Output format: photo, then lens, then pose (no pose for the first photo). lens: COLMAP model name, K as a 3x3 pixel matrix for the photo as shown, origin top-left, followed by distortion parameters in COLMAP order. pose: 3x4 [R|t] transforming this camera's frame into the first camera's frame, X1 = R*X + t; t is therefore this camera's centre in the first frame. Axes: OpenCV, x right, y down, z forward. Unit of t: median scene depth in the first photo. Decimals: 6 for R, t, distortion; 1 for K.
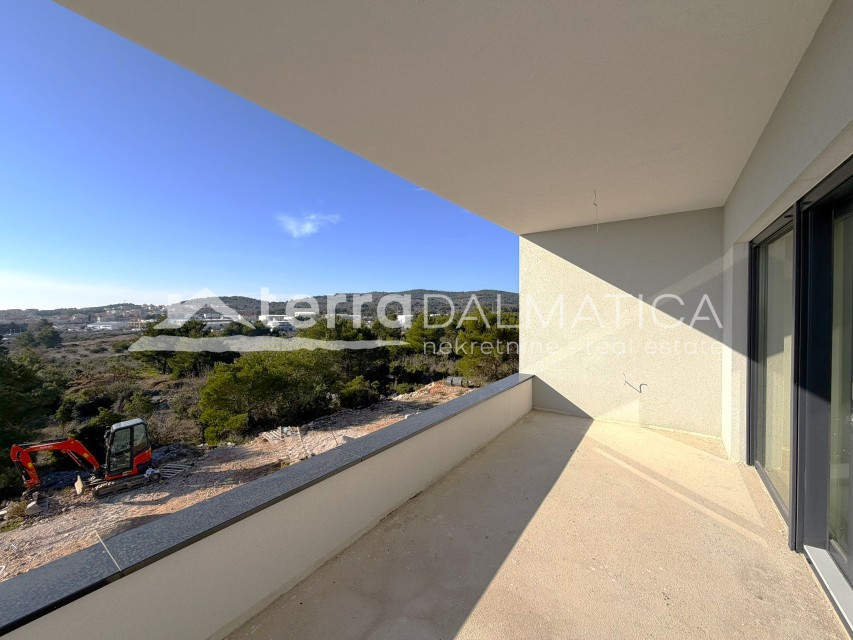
lens RADIAL K [[339.8, 0, 424.6], [0, 339.8, 319.8], [0, 0, 1]] dist [0.000037, 0.000239]
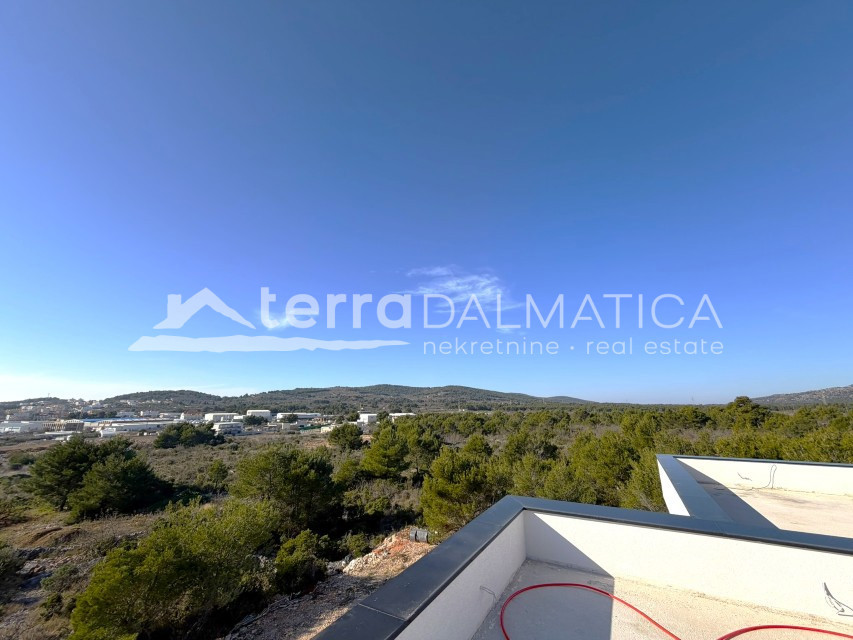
lens RADIAL K [[339.8, 0, 424.7], [0, 339.8, 318.7], [0, 0, 1]] dist [0.000037, 0.000239]
pose [[0.994913, 0.029548, 0.096306, 0.003853], [-0.002047, 0.961747, -0.273931, -0.105875], [-0.100716, 0.272340, 0.956915, 0.029322]]
